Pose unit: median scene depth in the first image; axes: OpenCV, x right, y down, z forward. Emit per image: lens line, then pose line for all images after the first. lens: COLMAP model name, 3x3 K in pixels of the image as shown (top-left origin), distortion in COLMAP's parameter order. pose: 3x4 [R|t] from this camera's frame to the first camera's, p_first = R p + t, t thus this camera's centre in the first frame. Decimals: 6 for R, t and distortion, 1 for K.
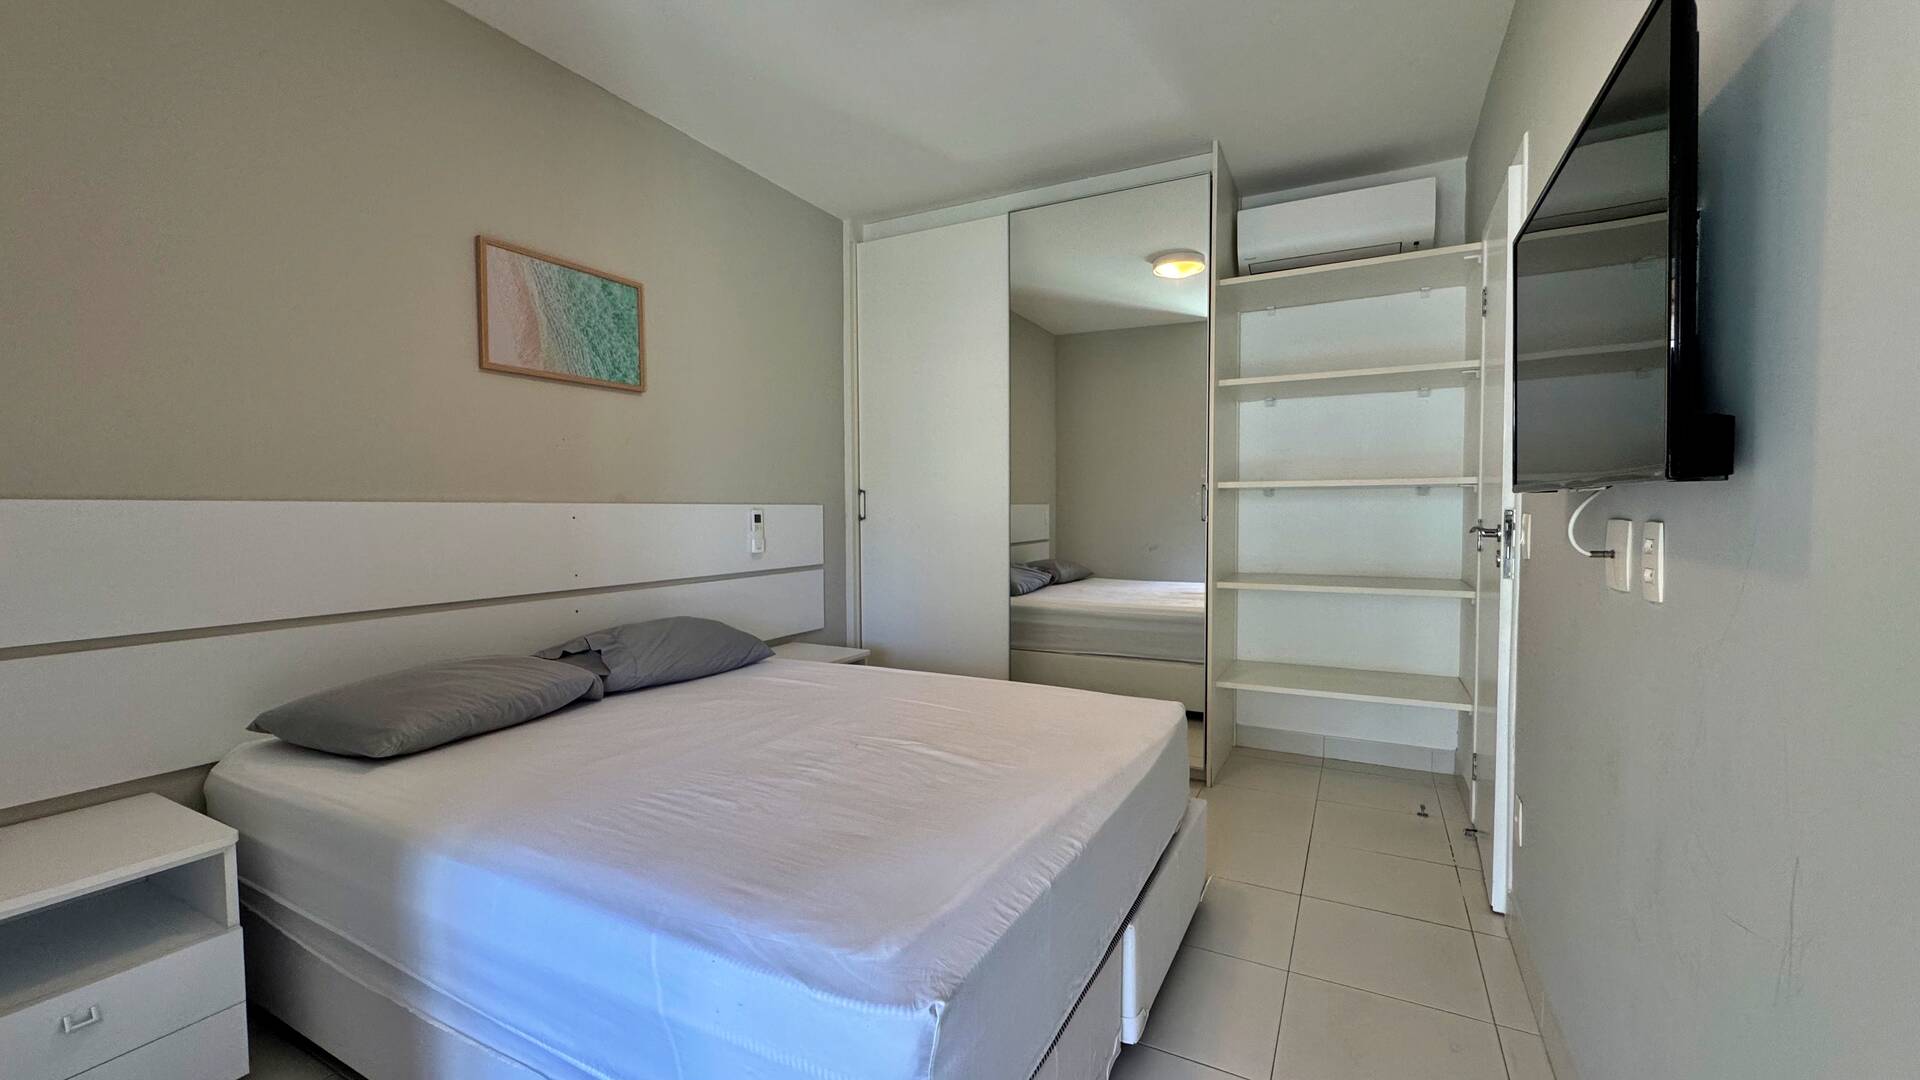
lens RADIAL K [[764.6, 0, 964.9], [0, 764.6, 538.1], [0, 0, 1]] dist [-0.000539, -0.000127]
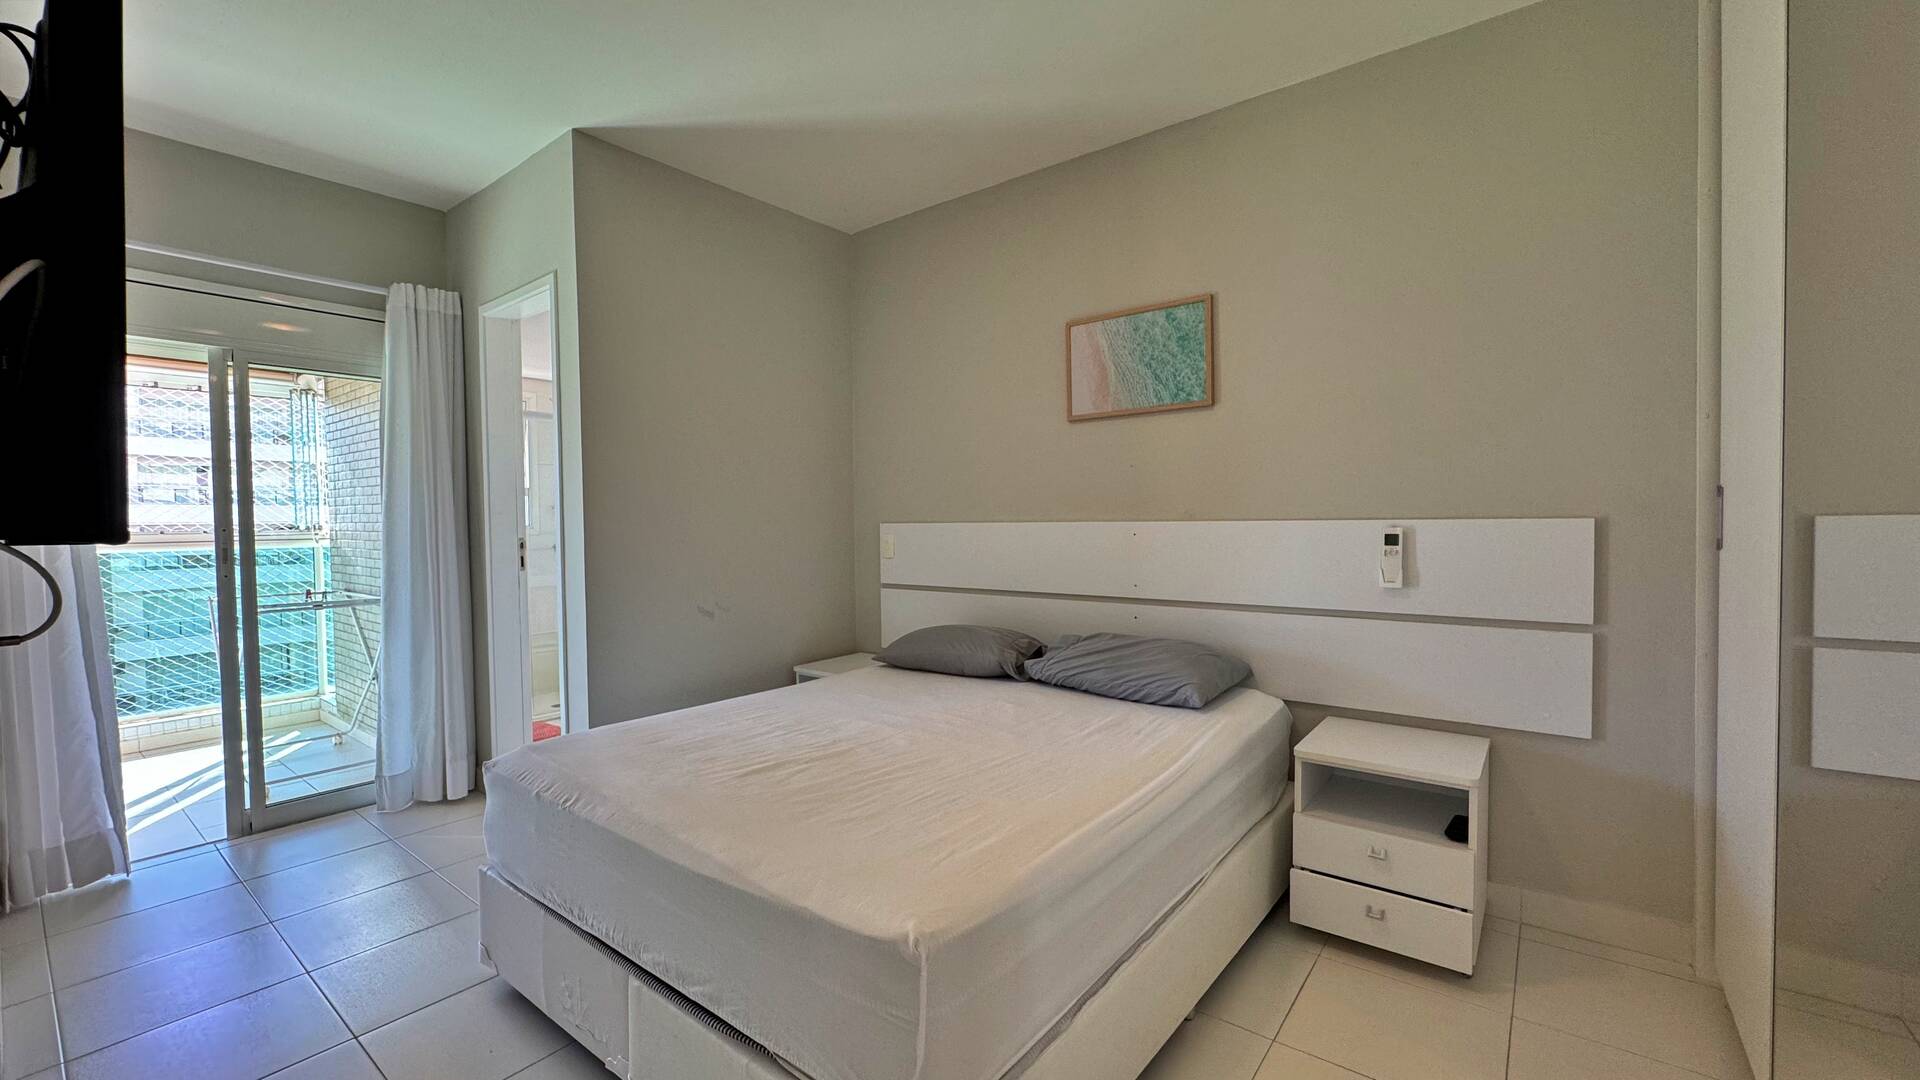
lens RADIAL K [[764.6, 0, 969.1], [0, 764.6, 546.4], [0, 0, 1]] dist [-0.000539, -0.000127]
pose [[-0.170049, 0.032048, -0.984914, 0.626583], [-0.029426, 0.998860, 0.037583, -0.043613], [0.984996, 0.035373, -0.168912, 0.929226]]
